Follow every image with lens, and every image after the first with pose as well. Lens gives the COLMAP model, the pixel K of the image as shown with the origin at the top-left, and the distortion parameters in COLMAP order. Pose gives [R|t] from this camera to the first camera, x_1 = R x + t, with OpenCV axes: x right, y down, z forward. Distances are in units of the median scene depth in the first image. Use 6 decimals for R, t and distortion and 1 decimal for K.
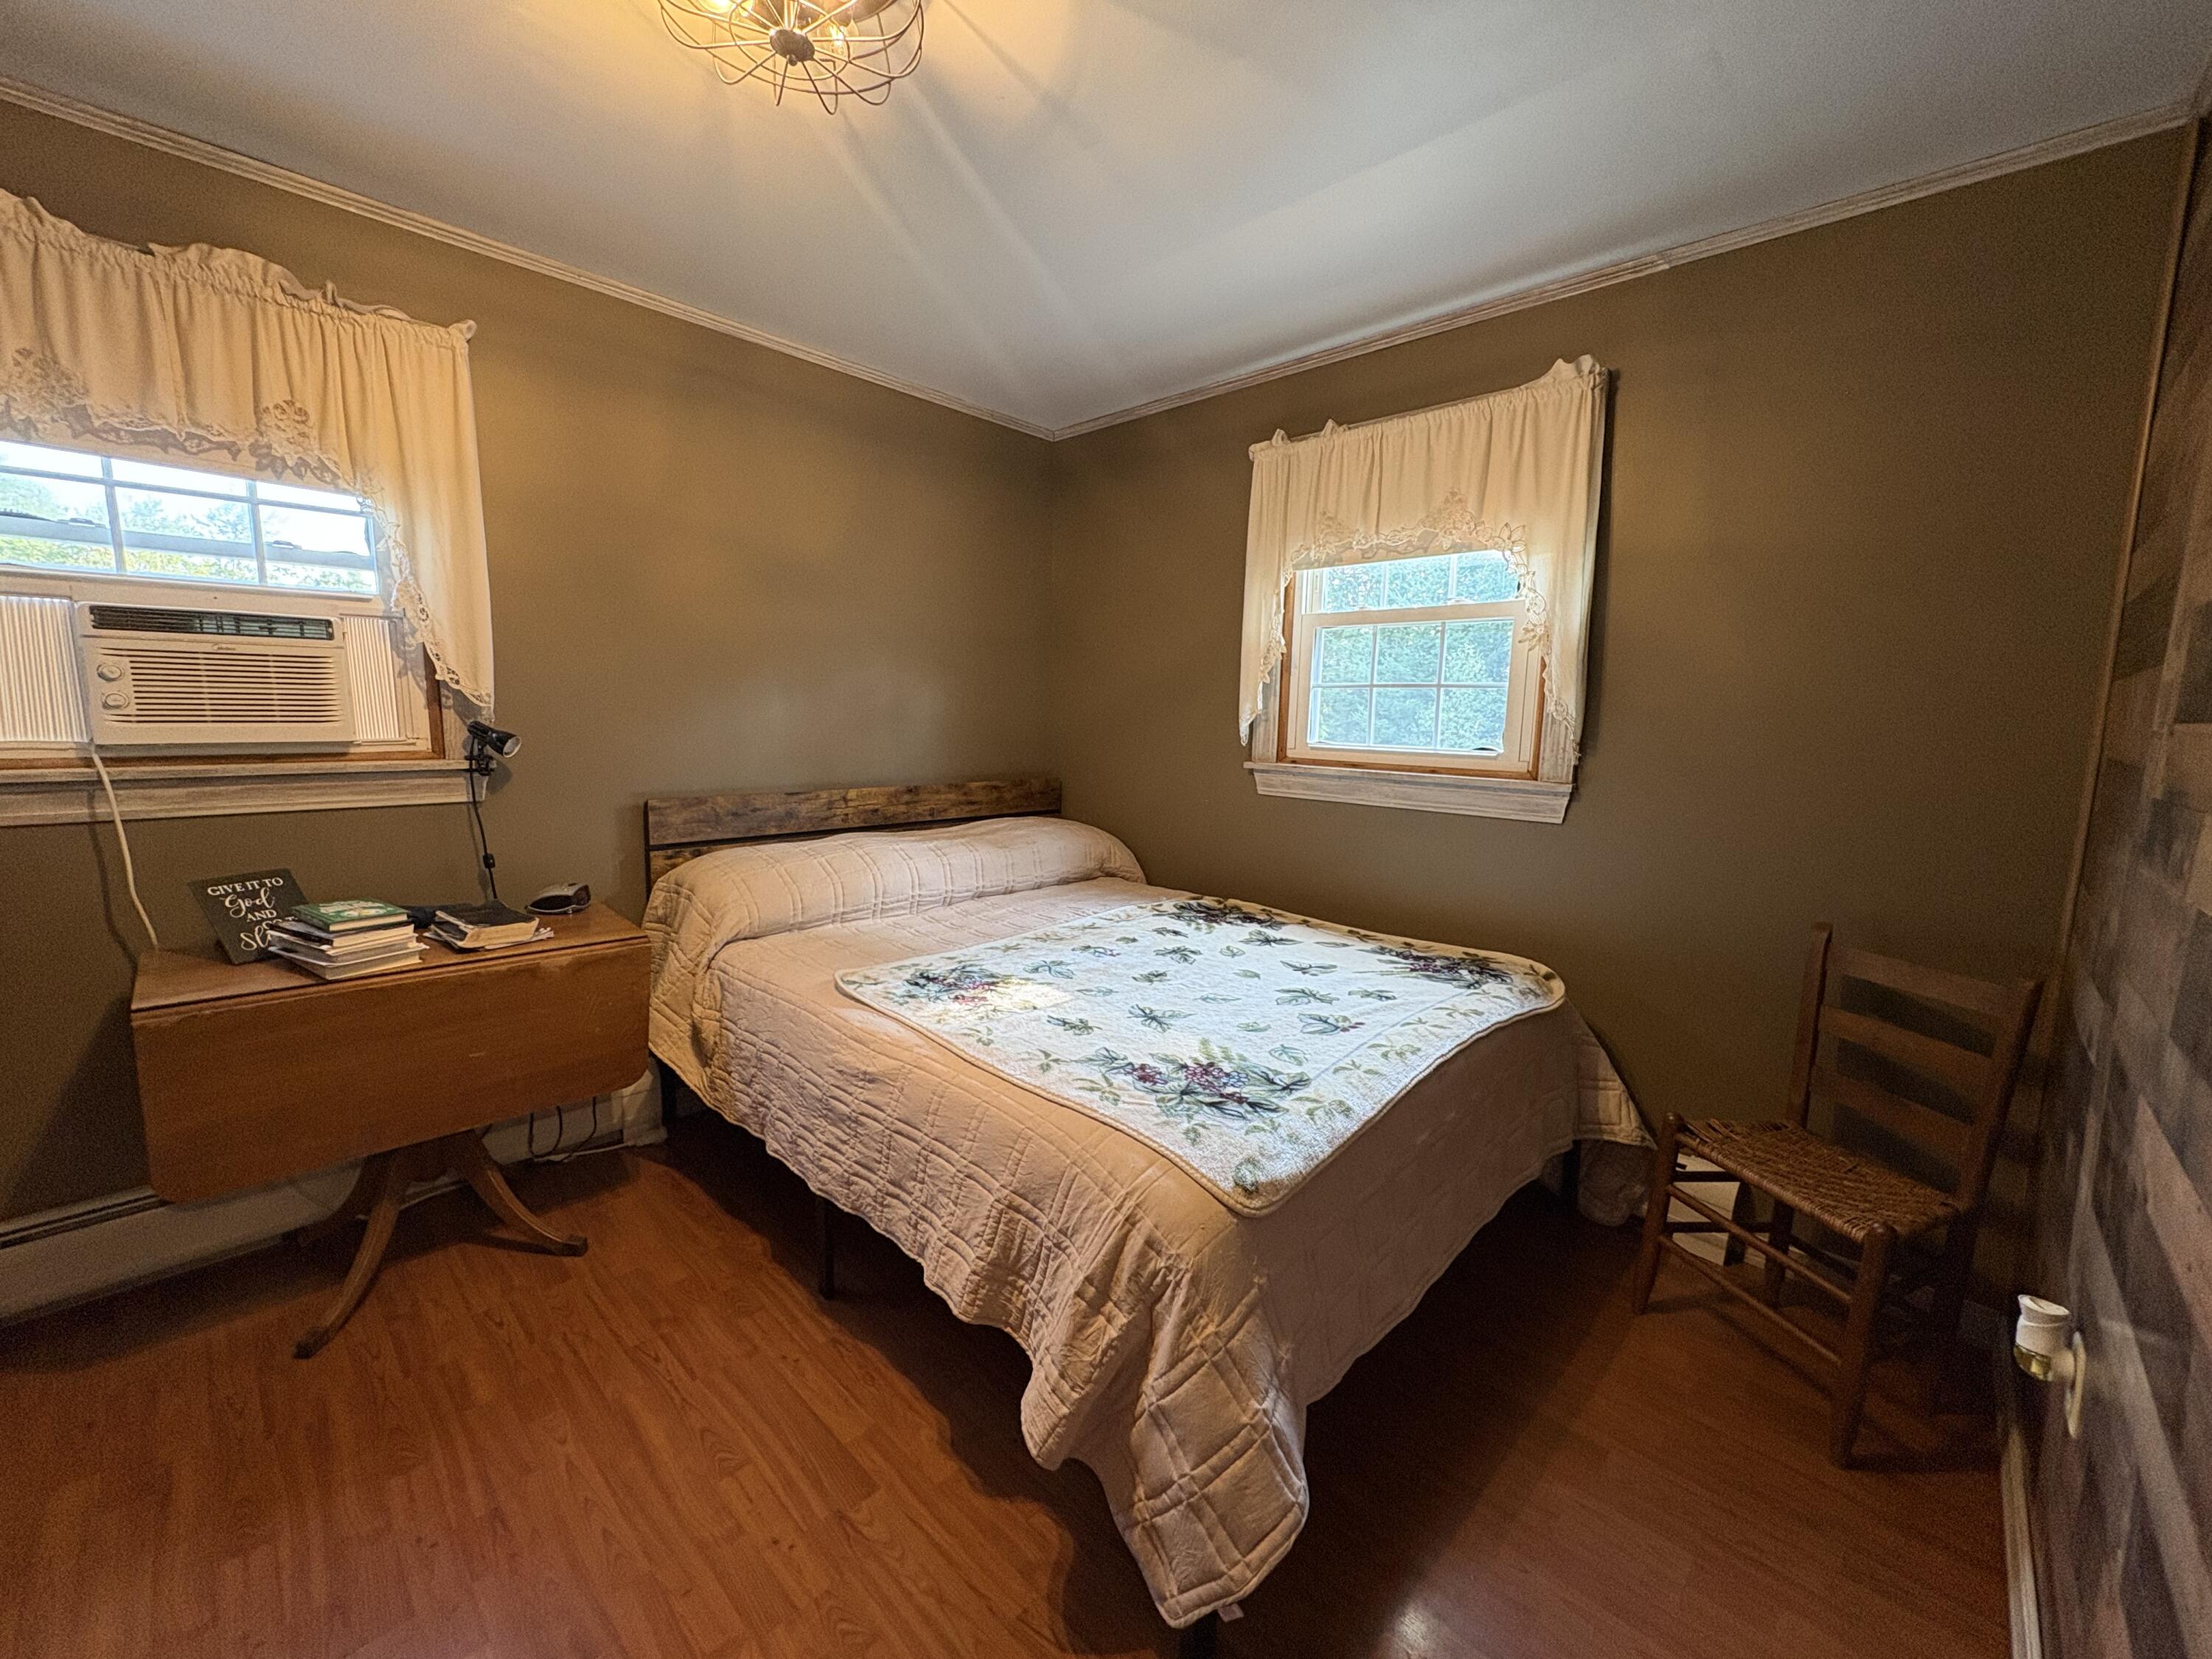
lens RADIAL K [[876.5, 0, 1110.5], [0, 876.5, 826.9], [0, 0, 1]] dist [-0.001414, 0.000027]
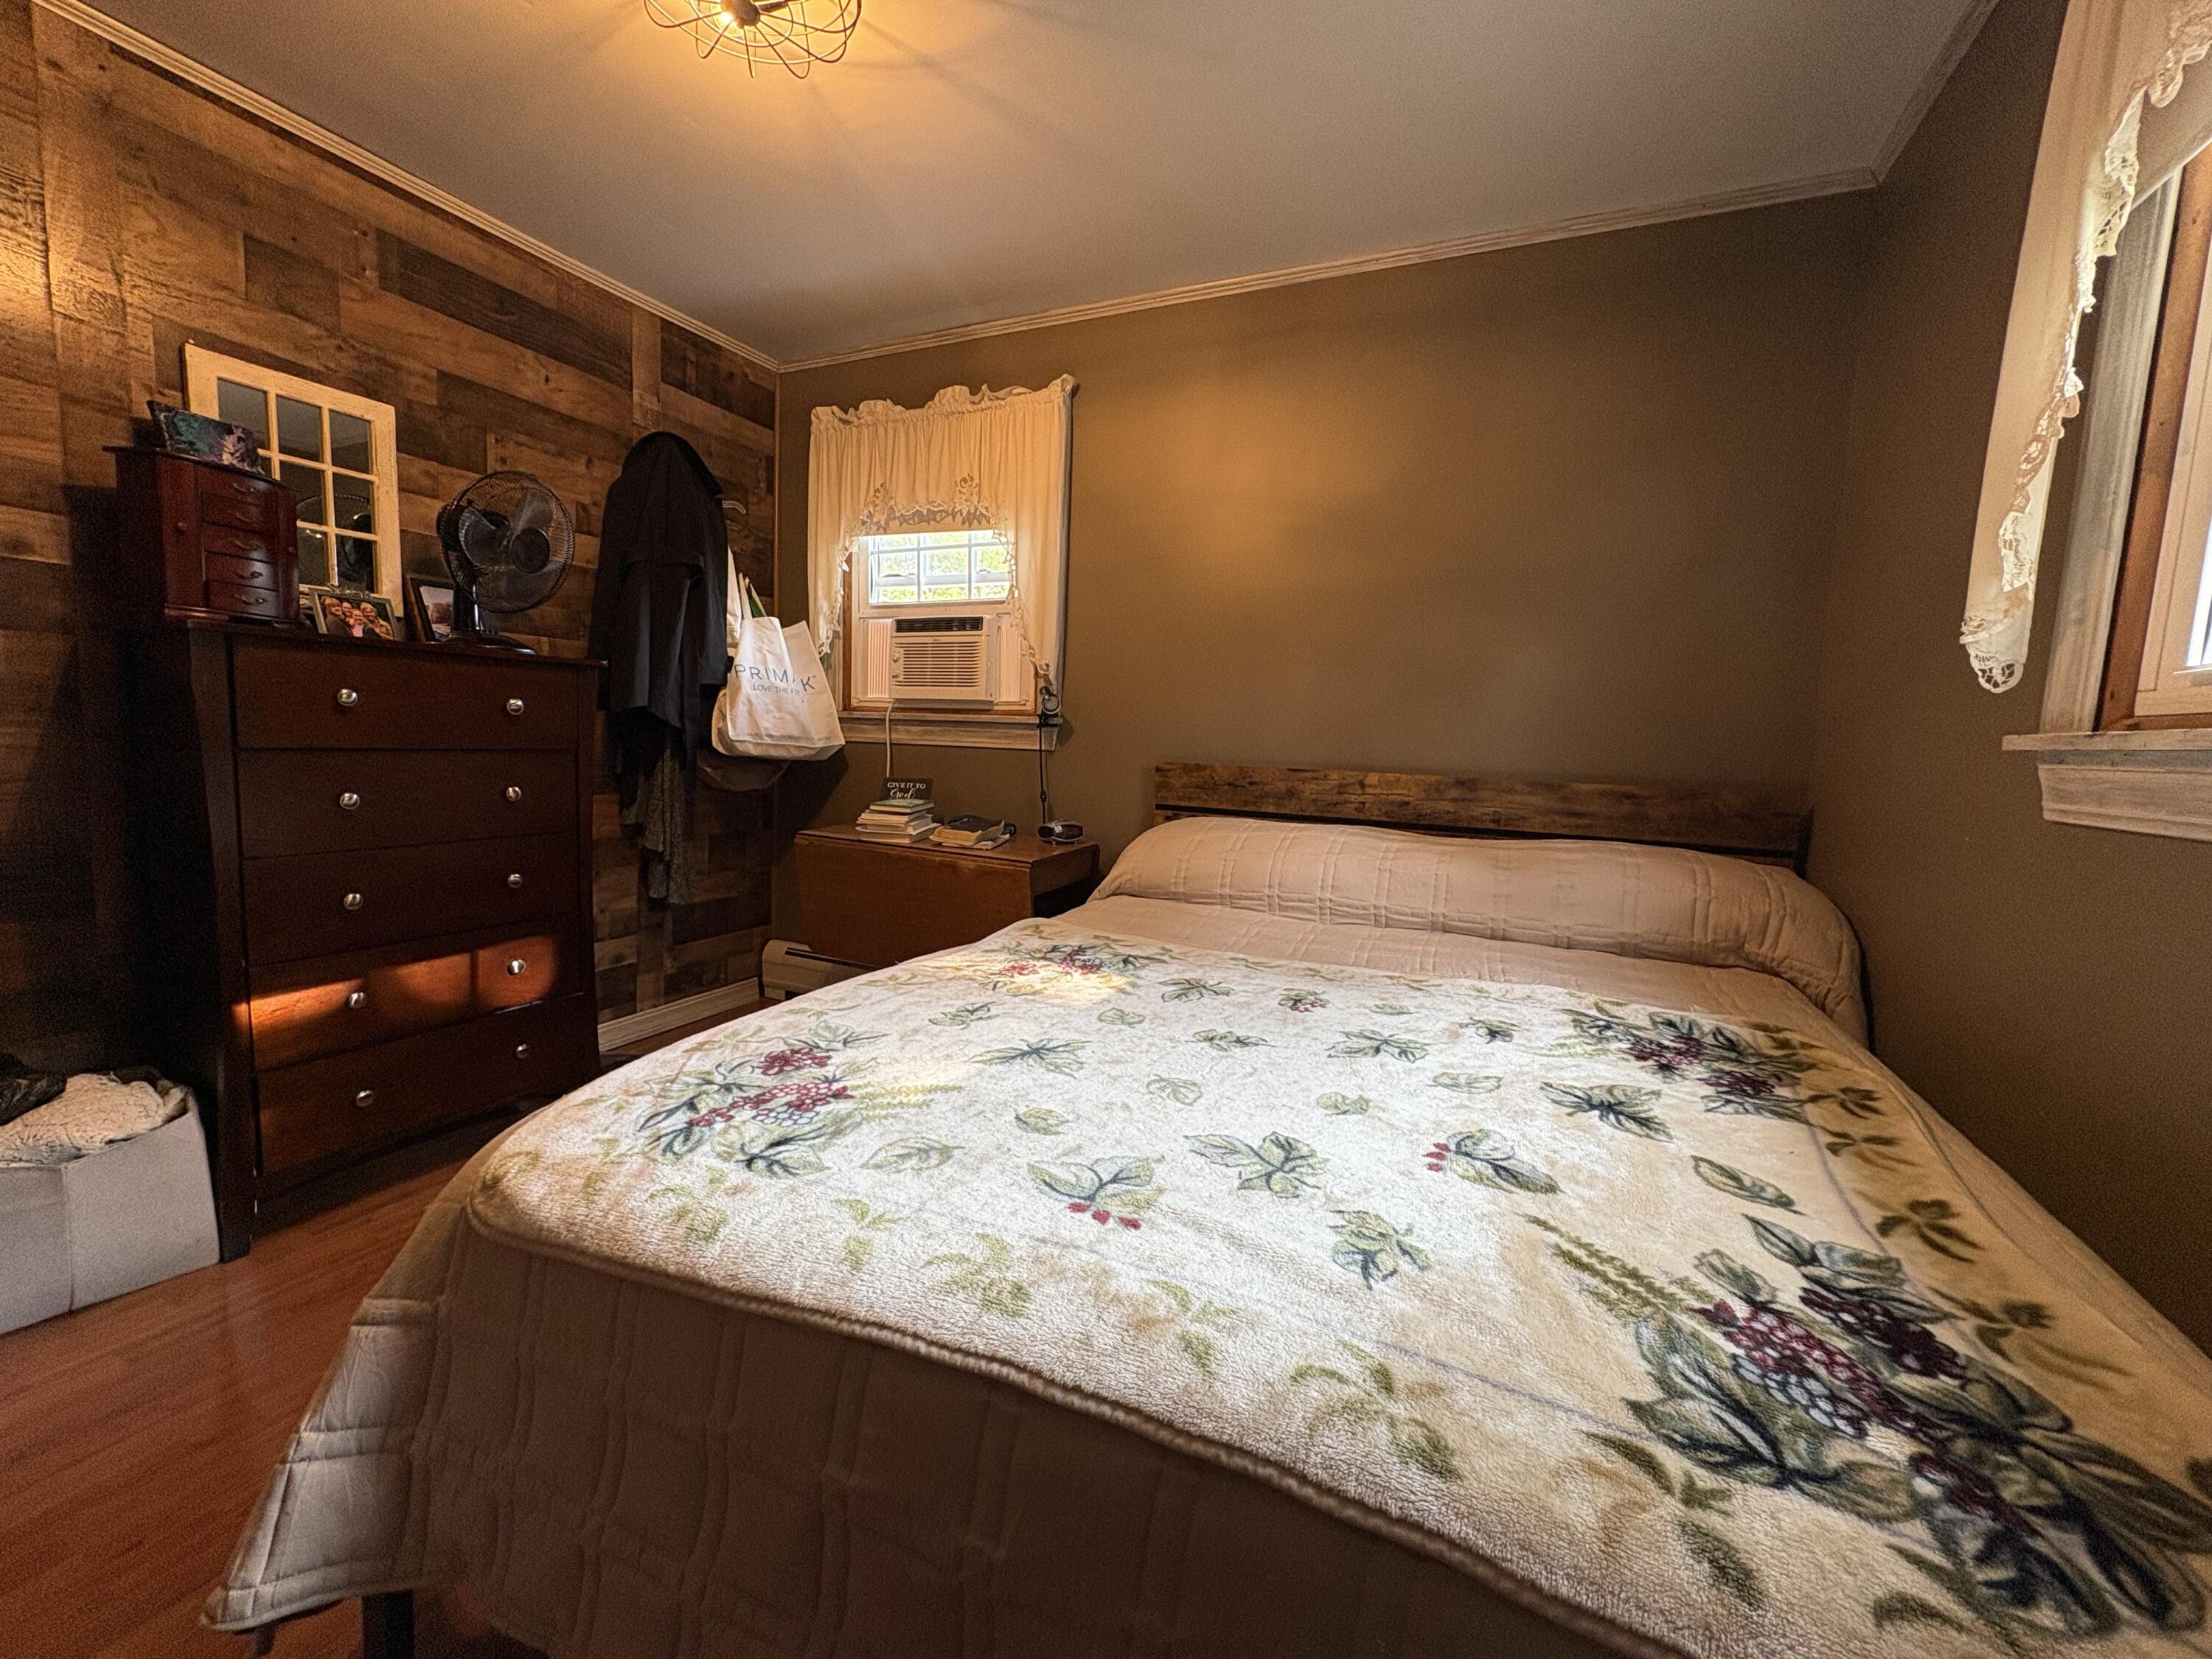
lens RADIAL K [[876.5, 0, 1106.0], [0, 876.5, 830.2], [0, 0, 1]] dist [-0.001414, 0.000027]
pose [[0.324512, 0.091120, -0.941482, 0.549290], [-0.158588, 0.986501, 0.040814, 0.021723], [0.932492, 0.136063, 0.334582, 0.693892]]
